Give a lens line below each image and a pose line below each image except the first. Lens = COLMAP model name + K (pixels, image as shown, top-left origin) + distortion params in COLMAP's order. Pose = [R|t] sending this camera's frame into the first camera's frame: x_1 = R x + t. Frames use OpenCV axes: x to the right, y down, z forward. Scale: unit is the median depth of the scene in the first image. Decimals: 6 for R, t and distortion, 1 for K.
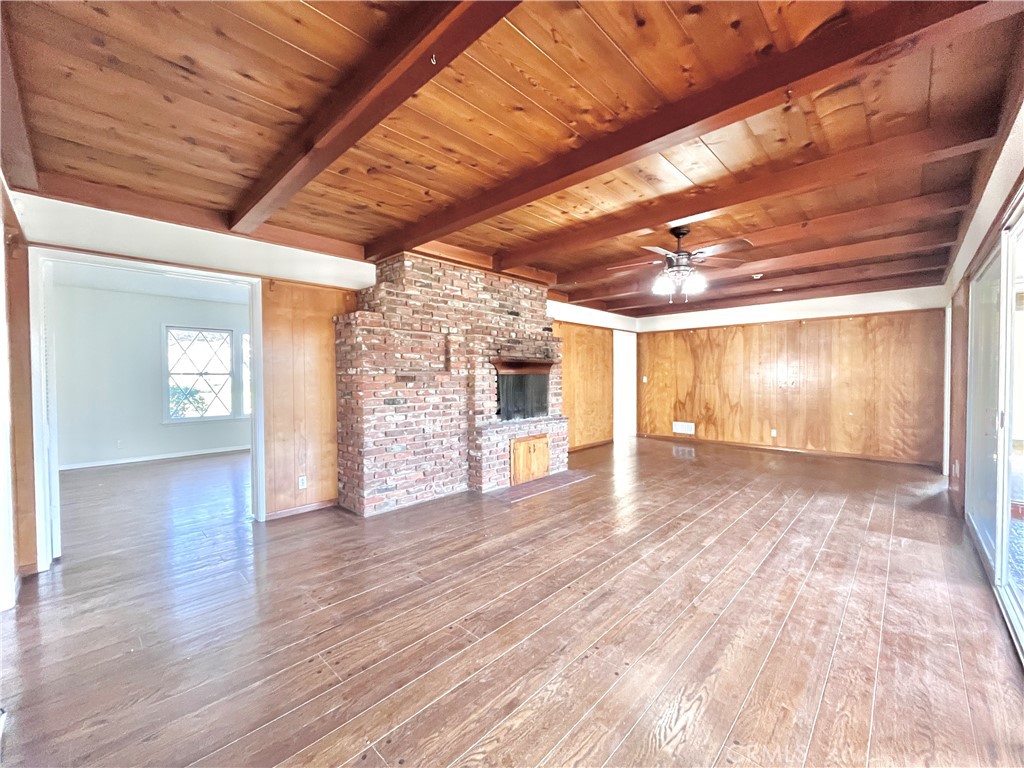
lens RADIAL K [[414.4, 0, 510.6], [0, 414.4, 385.9], [0, 0, 1]] dist [-0.001157, 0.000043]
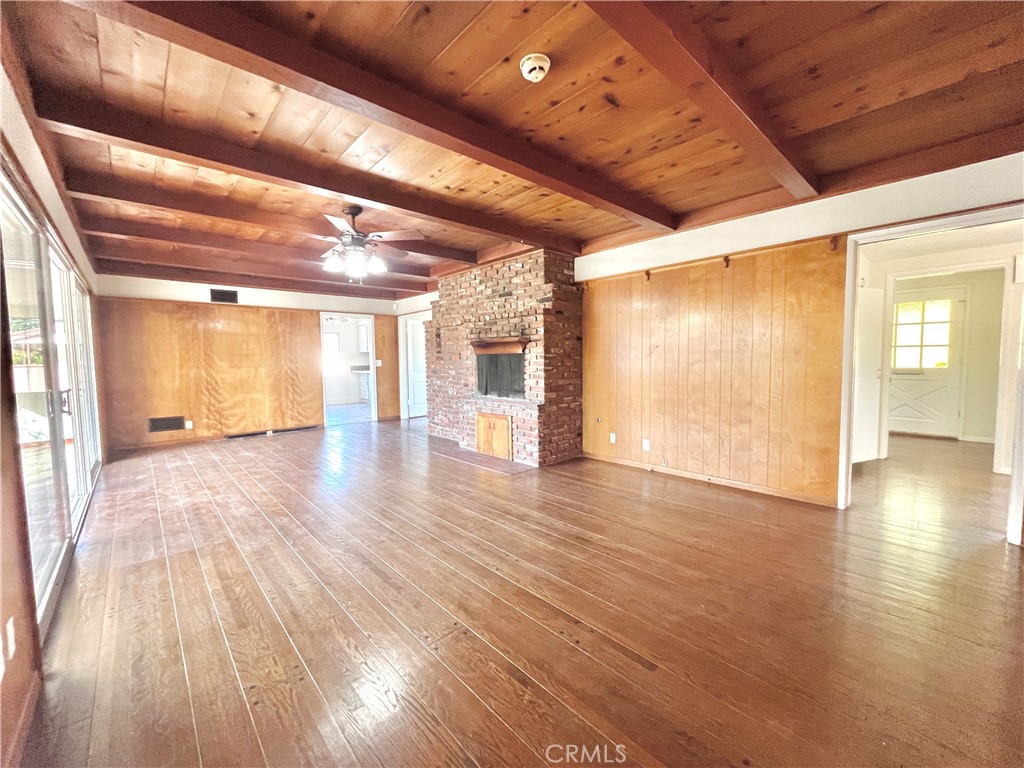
lens RADIAL K [[414.4, 0, 510.6], [0, 414.4, 385.9], [0, 0, 1]] dist [-0.001157, 0.000043]
pose [[-0.069250, 0.072115, -0.994989, 1.122255], [-0.011181, 0.997265, 0.073058, -0.025910], [0.997537, 0.016184, -0.068254, 1.166678]]
